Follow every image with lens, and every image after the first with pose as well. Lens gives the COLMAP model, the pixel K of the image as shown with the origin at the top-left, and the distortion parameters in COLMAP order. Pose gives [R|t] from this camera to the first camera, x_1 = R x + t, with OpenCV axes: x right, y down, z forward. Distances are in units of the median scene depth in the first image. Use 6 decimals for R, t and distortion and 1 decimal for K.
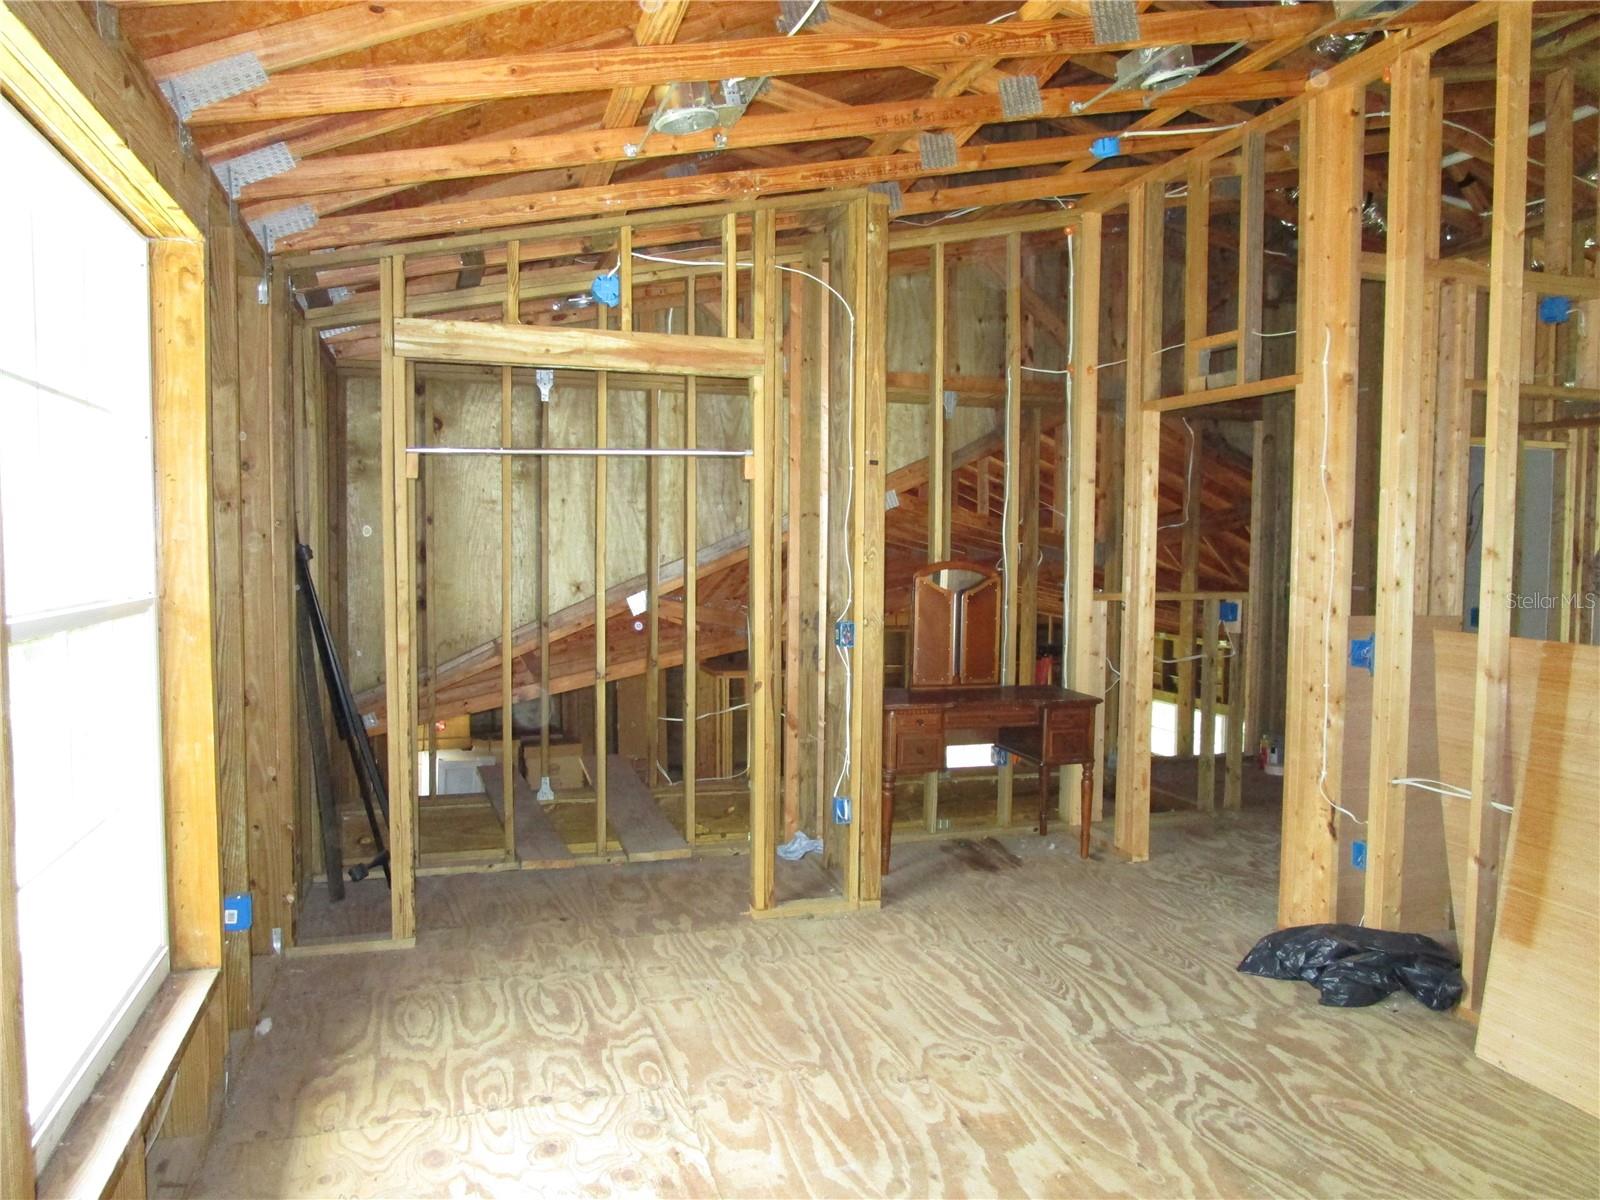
lens RADIAL K [[1134.3, 0, 790.6], [0, 1134.3, 600.8], [0, 0, 1]] dist [-0.031943, 0.013400]
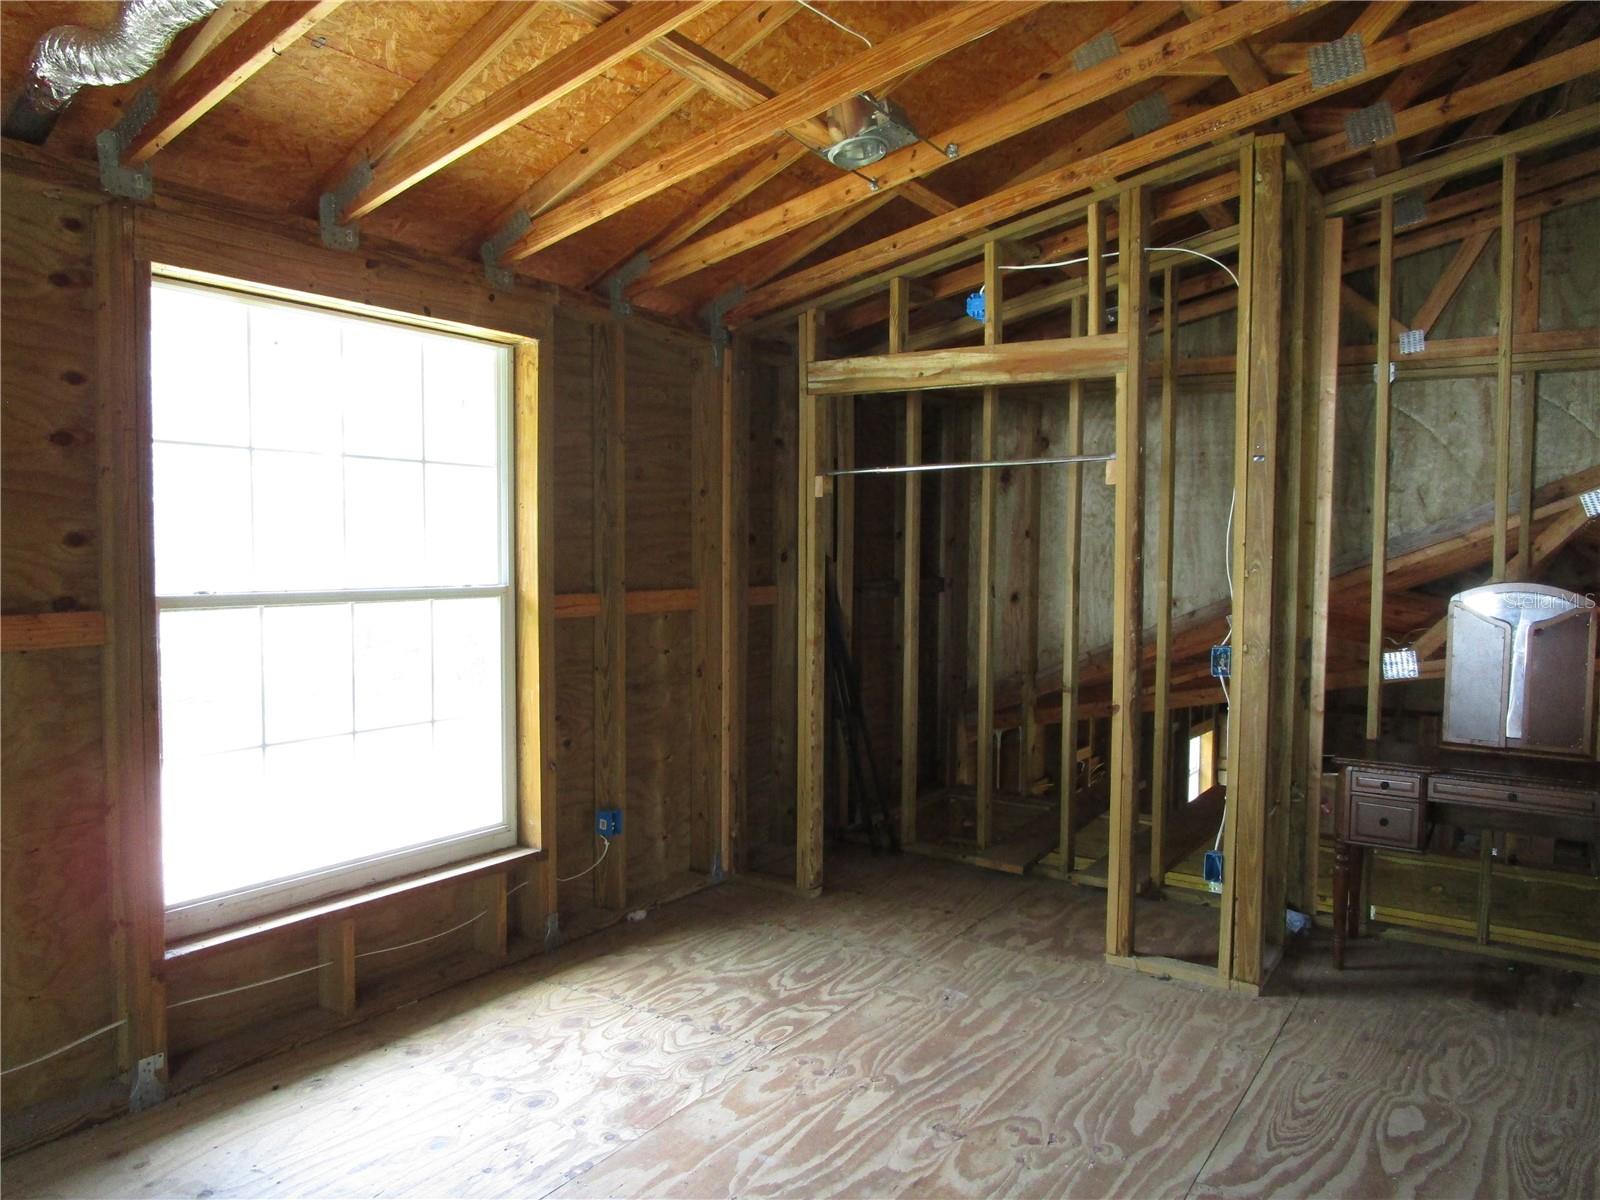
lens RADIAL K [[1134.3, 0, 789.5], [0, 1134.3, 606.5], [0, 0, 1]] dist [-0.031943, 0.013400]
pose [[0.633227, 0.037456, -0.773059, 0.605135], [-0.045233, 0.998912, 0.011348, -0.008445], [0.772643, 0.027782, 0.634232, 0.253682]]
